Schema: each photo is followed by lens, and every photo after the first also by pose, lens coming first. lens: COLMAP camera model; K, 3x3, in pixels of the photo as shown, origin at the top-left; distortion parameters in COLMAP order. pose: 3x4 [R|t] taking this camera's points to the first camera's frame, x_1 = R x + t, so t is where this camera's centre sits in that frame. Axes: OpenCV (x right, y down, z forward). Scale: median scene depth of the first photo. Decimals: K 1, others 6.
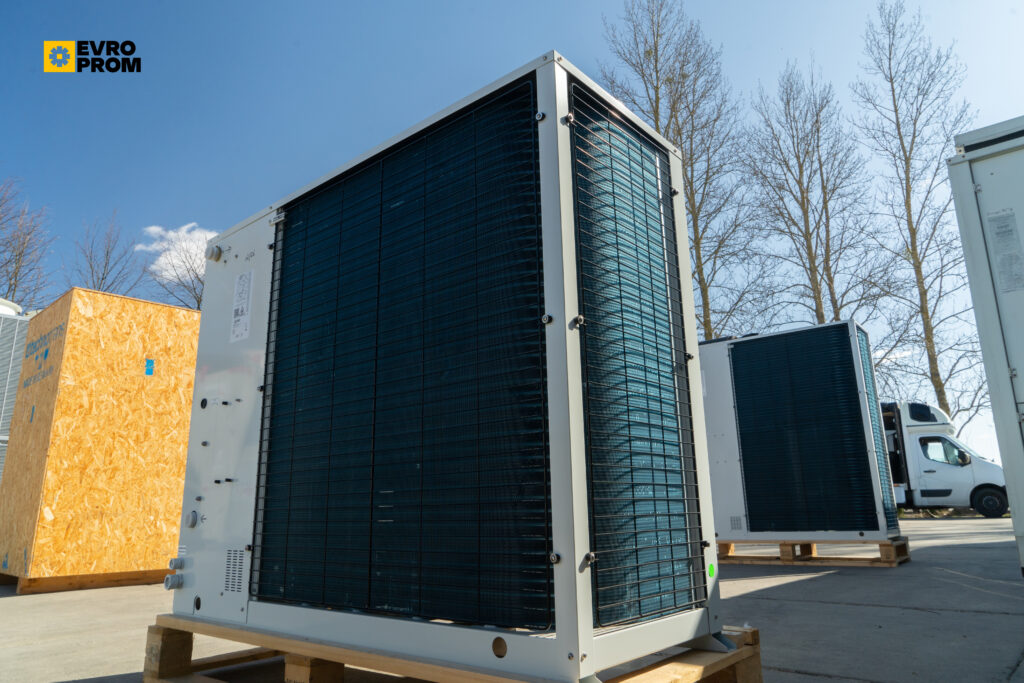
lens RADIAL K [[688.1, 0, 512.0], [0, 688.1, 341.5], [0, 0, 1]] dist [-0.013186, 0.002312]
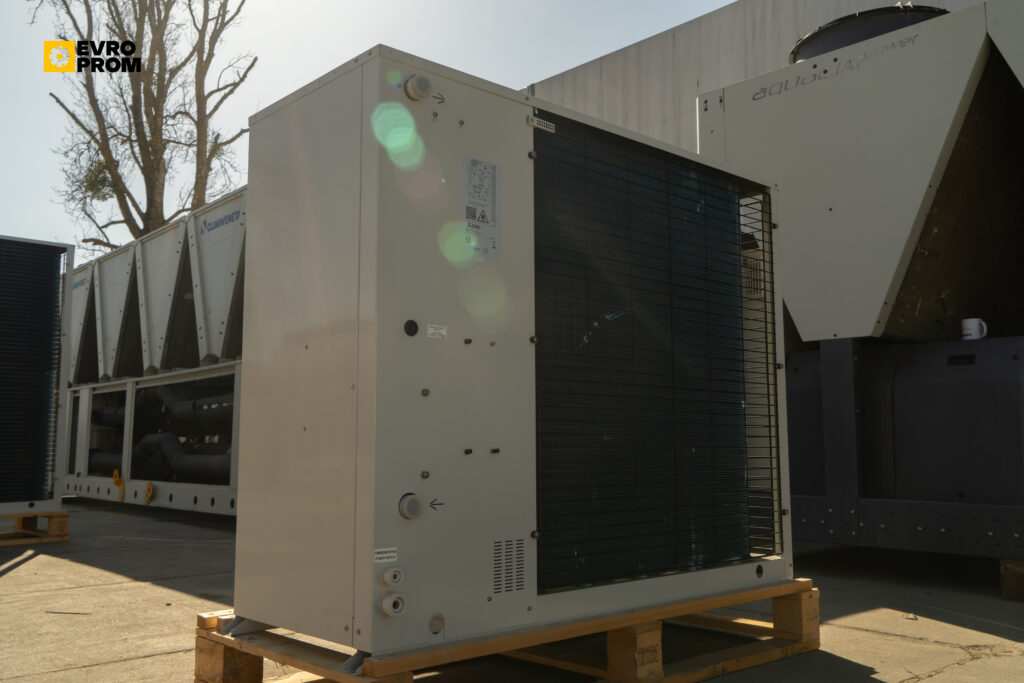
lens RADIAL K [[926.4, 0, 512.0], [0, 926.4, 341.5], [0, 0, 1]] dist [-0.007443, -0.002216]
pose [[0.129289, 0.135909, 0.982249, -0.589760], [-0.236573, 0.966187, -0.102548, 0.077883], [-0.962973, -0.219115, 0.157070, 0.354473]]
